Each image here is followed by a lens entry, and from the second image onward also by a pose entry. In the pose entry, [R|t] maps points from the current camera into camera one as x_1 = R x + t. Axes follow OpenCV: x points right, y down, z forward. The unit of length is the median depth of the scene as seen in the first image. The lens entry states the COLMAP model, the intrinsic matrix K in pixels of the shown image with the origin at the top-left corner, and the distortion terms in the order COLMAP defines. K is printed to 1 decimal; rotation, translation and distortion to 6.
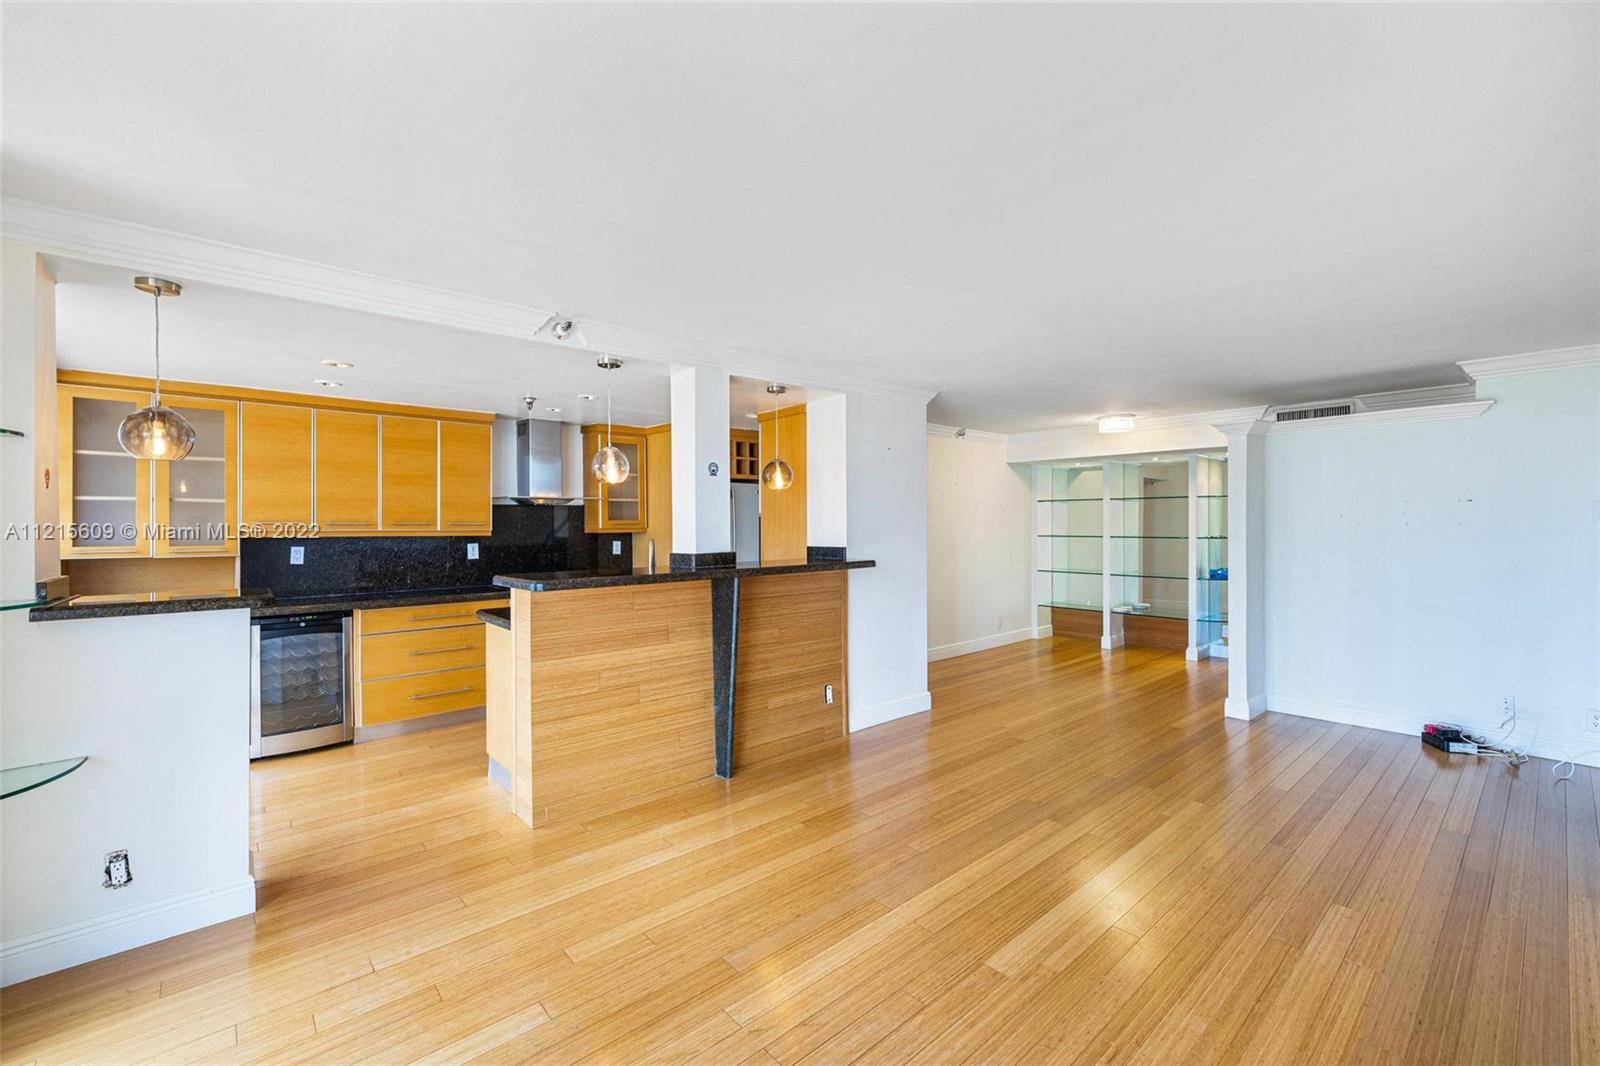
lens RADIAL K [[674.7, 0, 802.9], [0, 674.7, 518.3], [0, 0, 1]] dist [-0.006894, 0.000044]
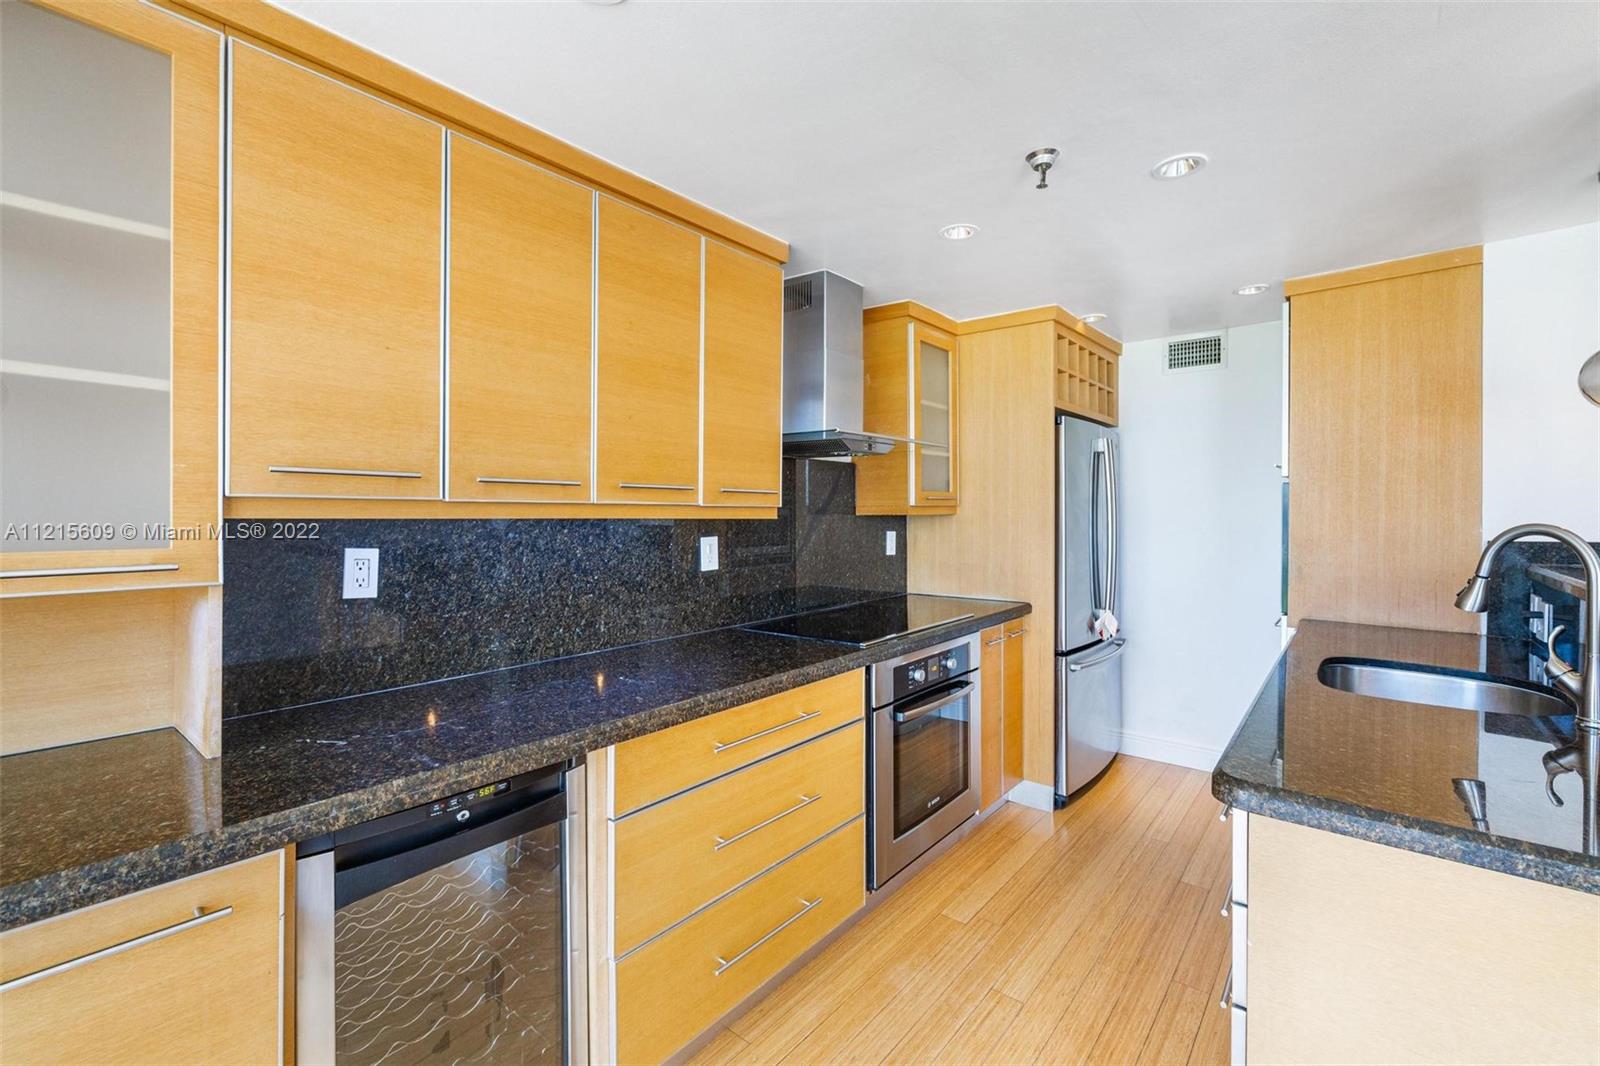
lens RADIAL K [[688.5, 0, 795.1], [0, 688.5, 511.9], [0, 0, 1]] dist [-0.003281, -0.000039]
pose [[0.990207, 0.003725, 0.139558, -0.576705], [-0.004725, 0.999965, 0.006839, 0.019922], [-0.139528, -0.007432, 0.990190, 0.612650]]
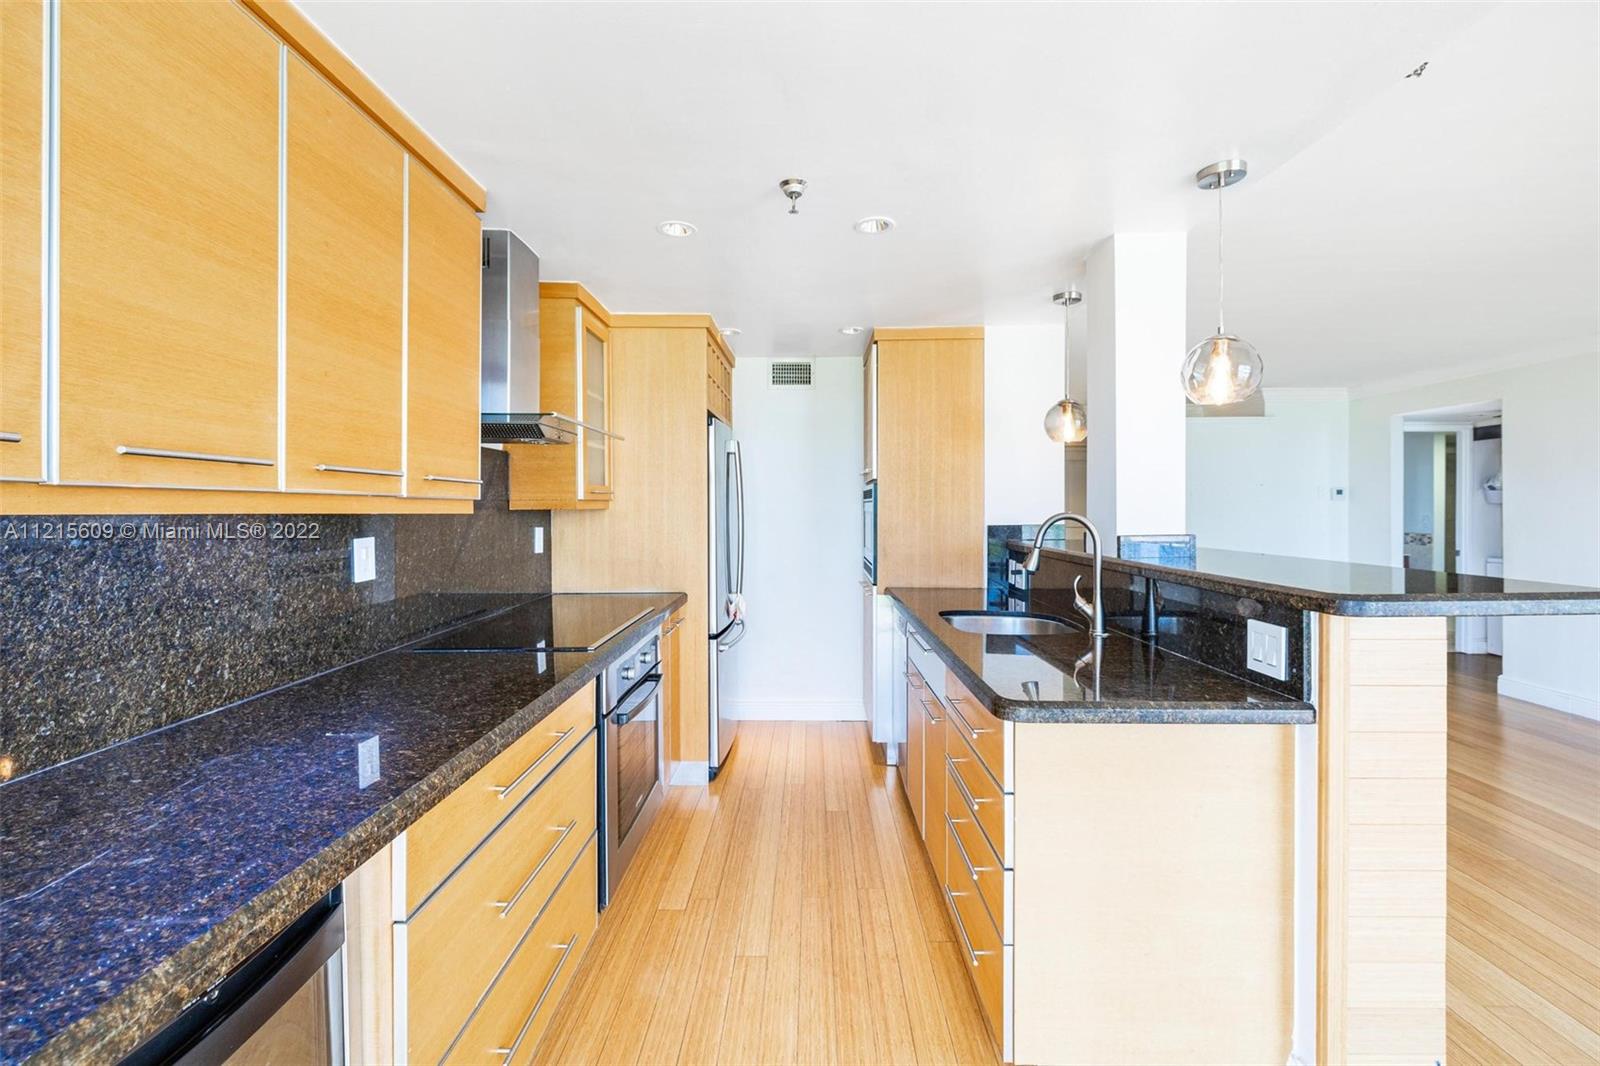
lens RADIAL K [[683.4, 0, 803.3], [0, 683.4, 506.7], [0, 0, 1]] dist [-0.002255, 0.000426]
pose [[0.678126, 0.003845, 0.734935, -0.692283], [-0.007326, 0.999972, 0.001528, 0.022121], [-0.734909, -0.006420, 0.678135, 0.679869]]
